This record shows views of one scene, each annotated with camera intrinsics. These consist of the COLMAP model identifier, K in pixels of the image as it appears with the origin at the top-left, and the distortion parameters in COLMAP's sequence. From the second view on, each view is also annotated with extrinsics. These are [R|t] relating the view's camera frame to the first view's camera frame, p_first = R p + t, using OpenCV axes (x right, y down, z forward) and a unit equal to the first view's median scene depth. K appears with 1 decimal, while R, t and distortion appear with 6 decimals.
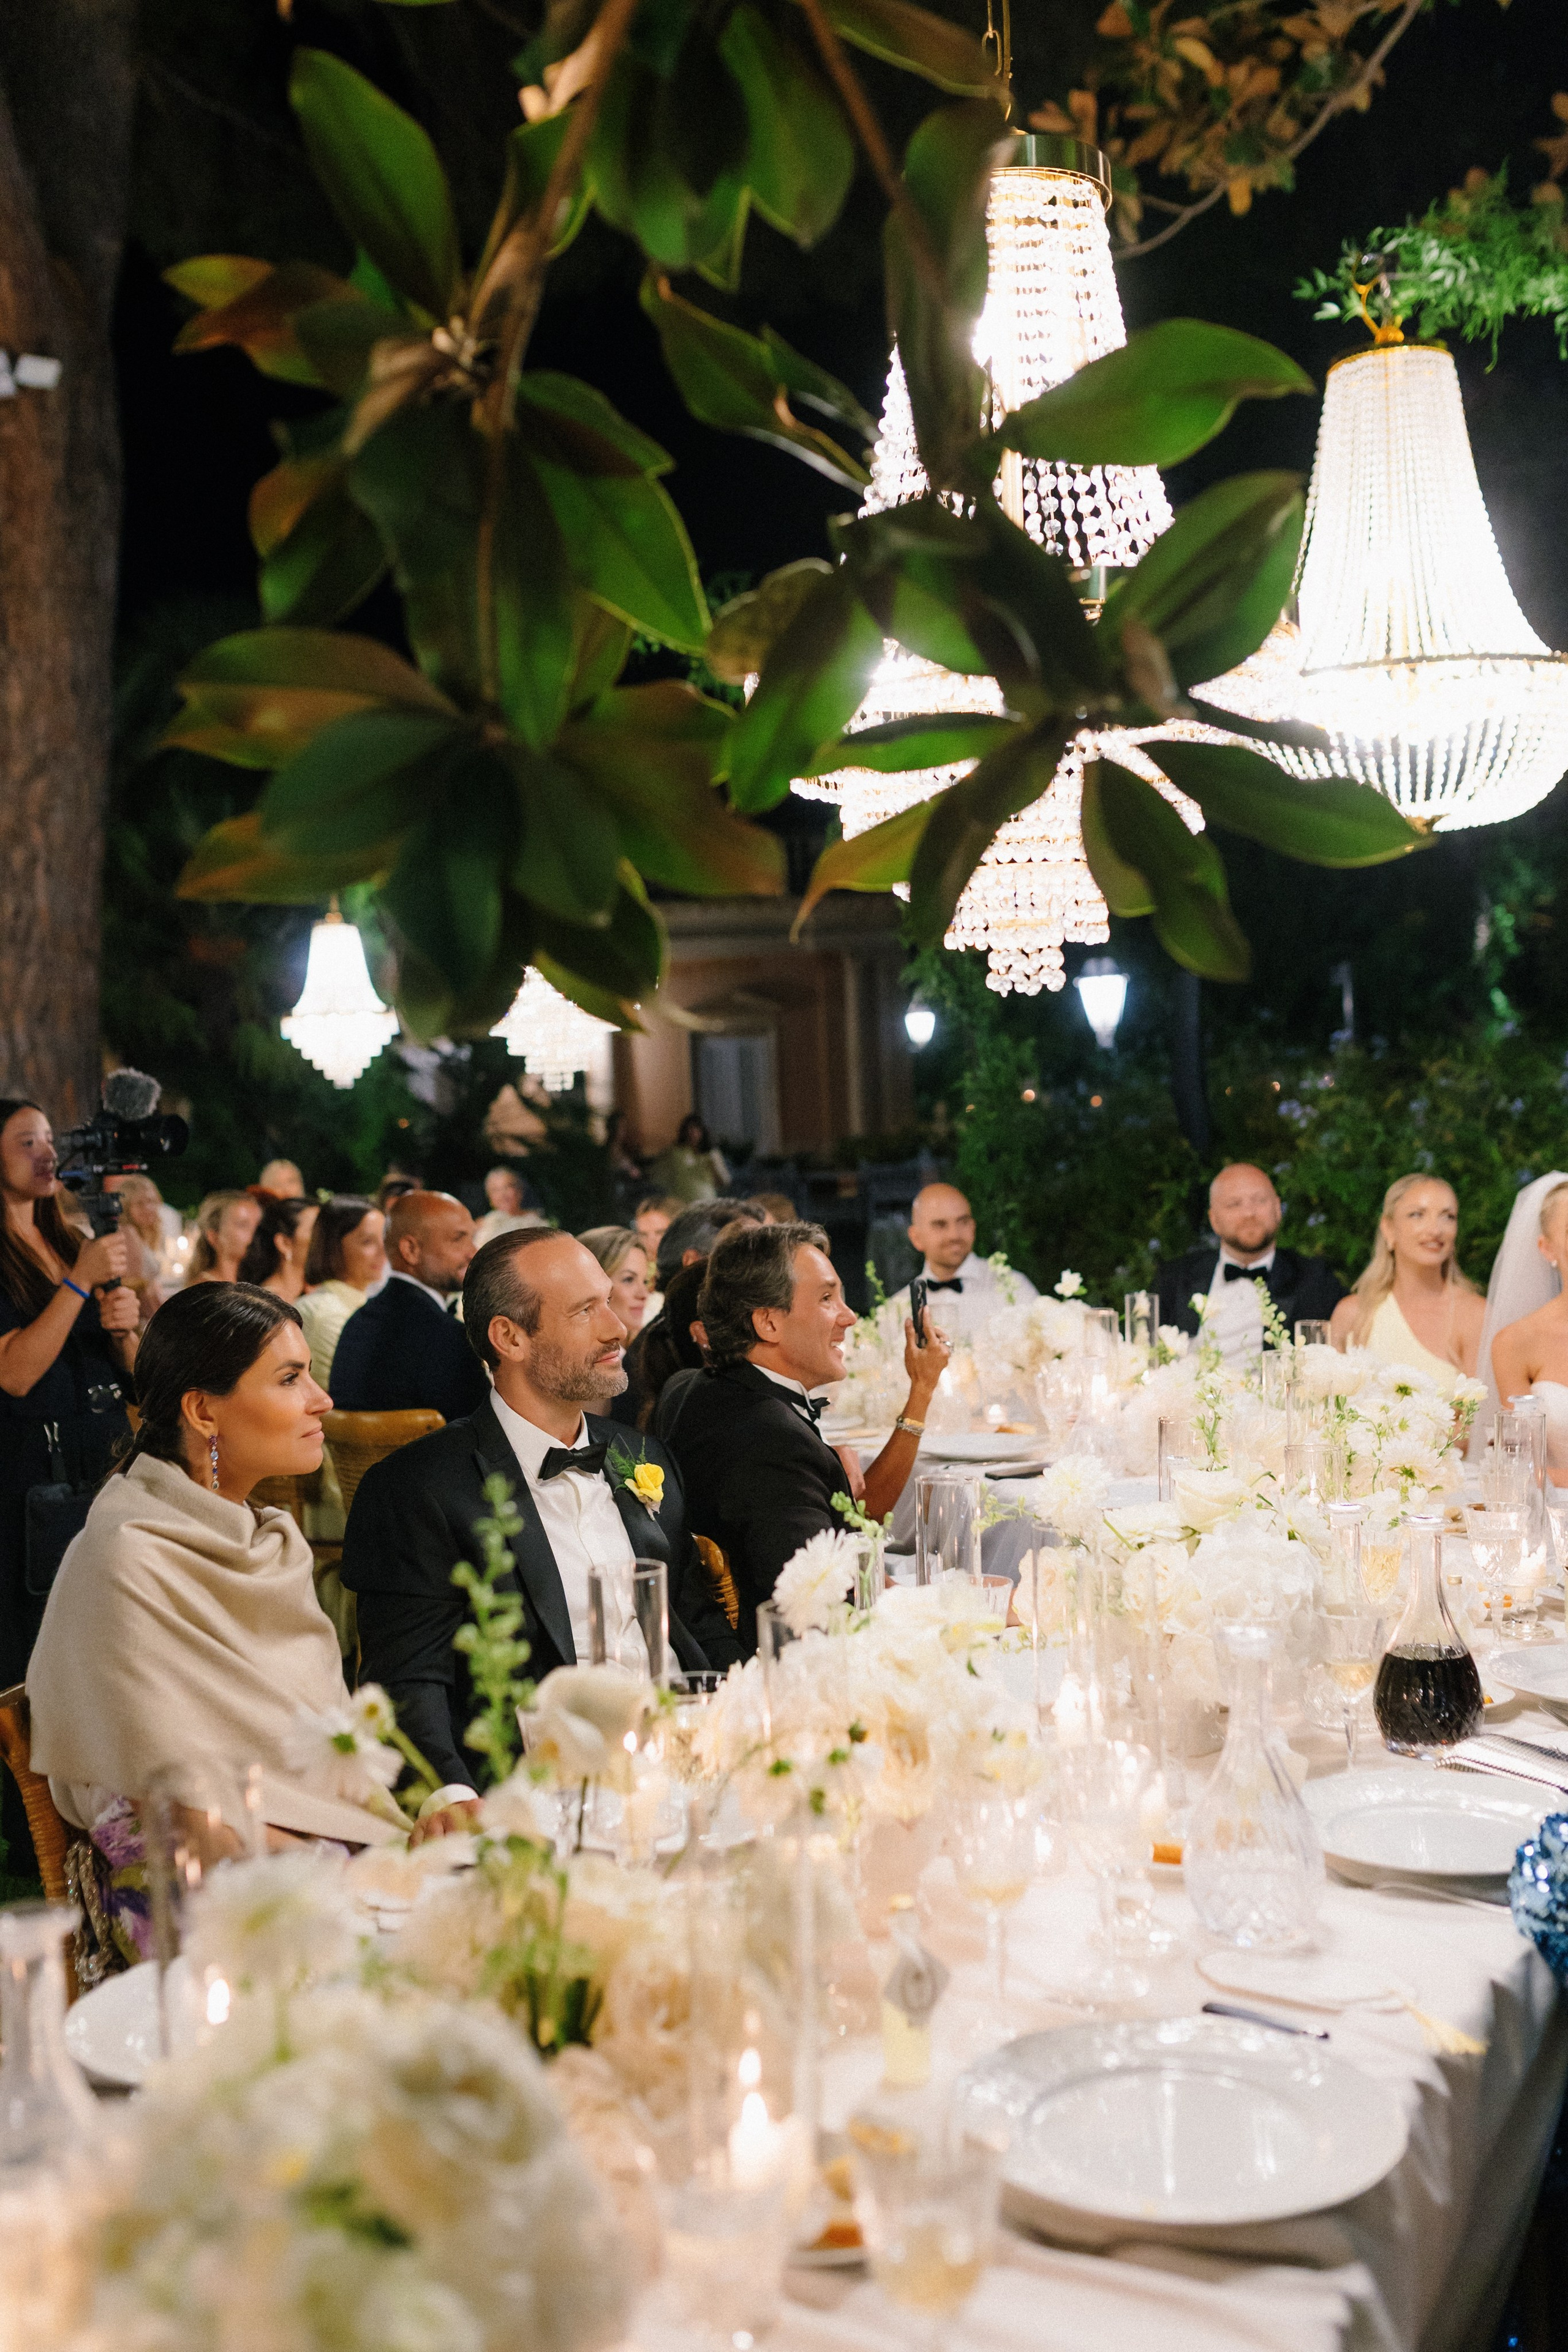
lens RADIAL K [[2295.4, 0, 783.9], [0, 2295.4, 1156.2], [0, 0, 1]] dist [-0.000514, 0.026446]
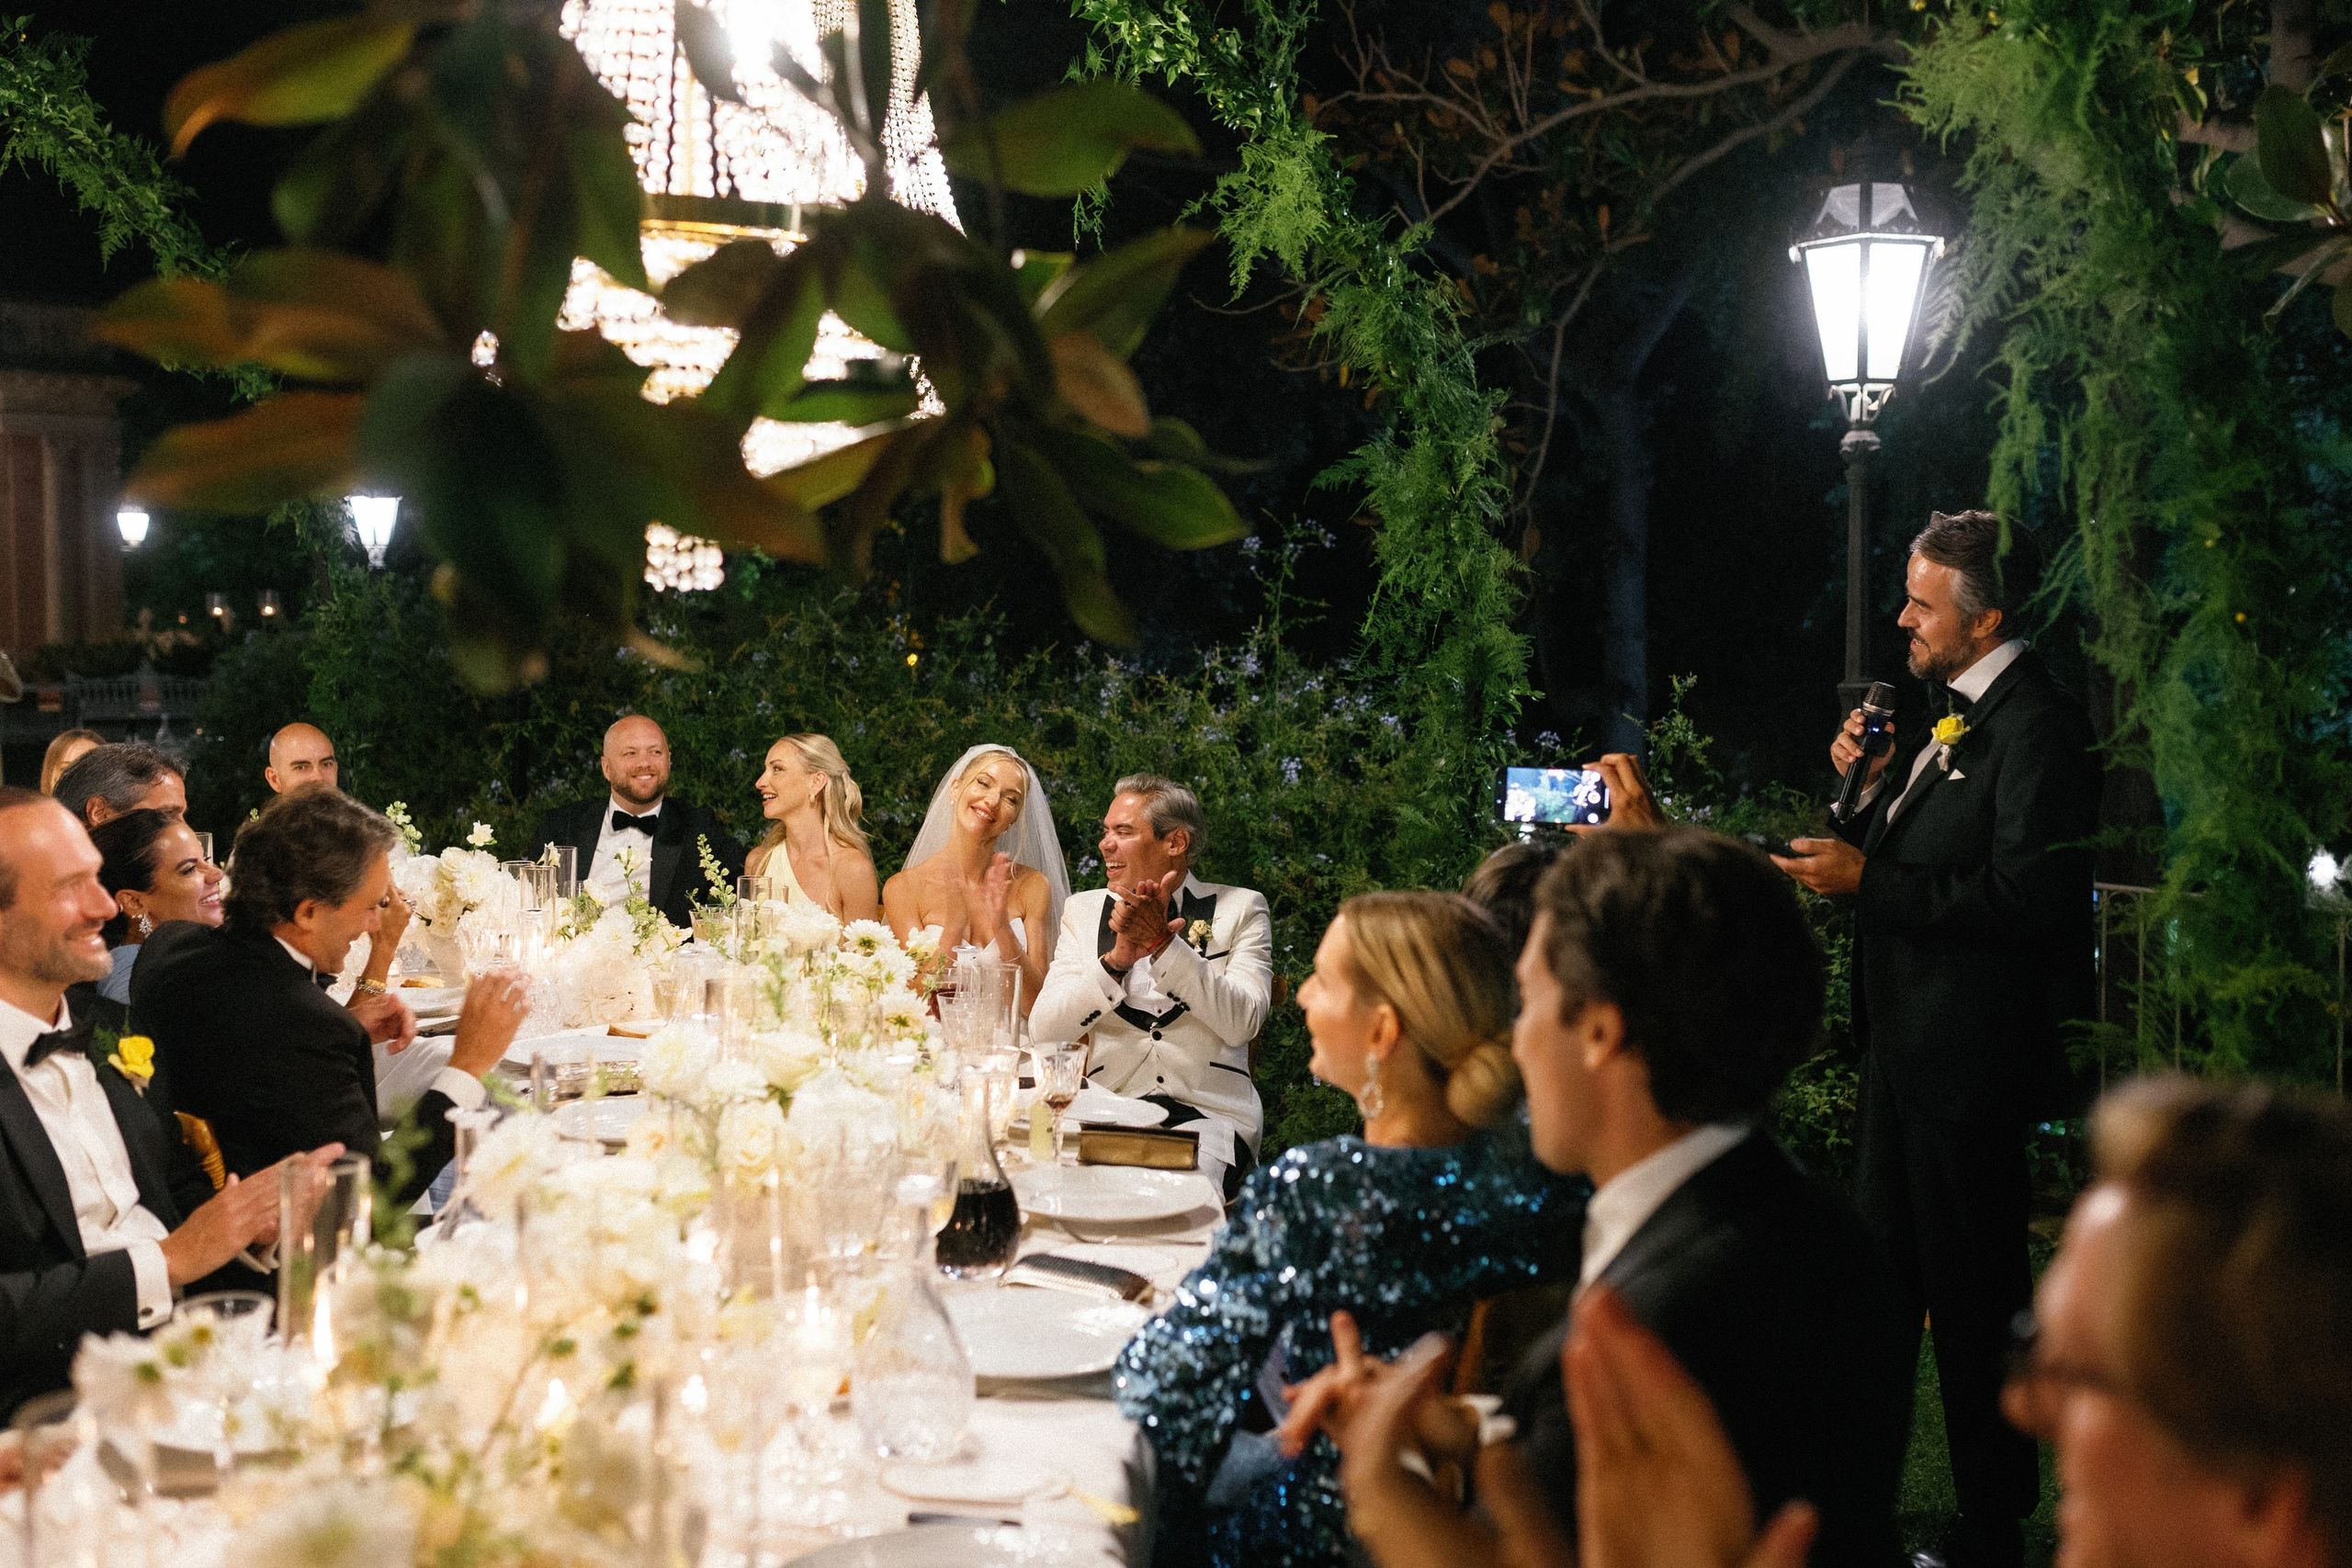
lens RADIAL K [[2295.2, 0, 1176.0], [0, 2295.2, 784.0], [0, 0, 1]] dist [-0.000514, 0.026446]
pose [[0.875097, 0.013849, 0.483750, -0.098925], [-0.035947, 0.998689, 0.036437, -0.014022], [-0.482611, -0.049275, 0.874447, -0.013450]]
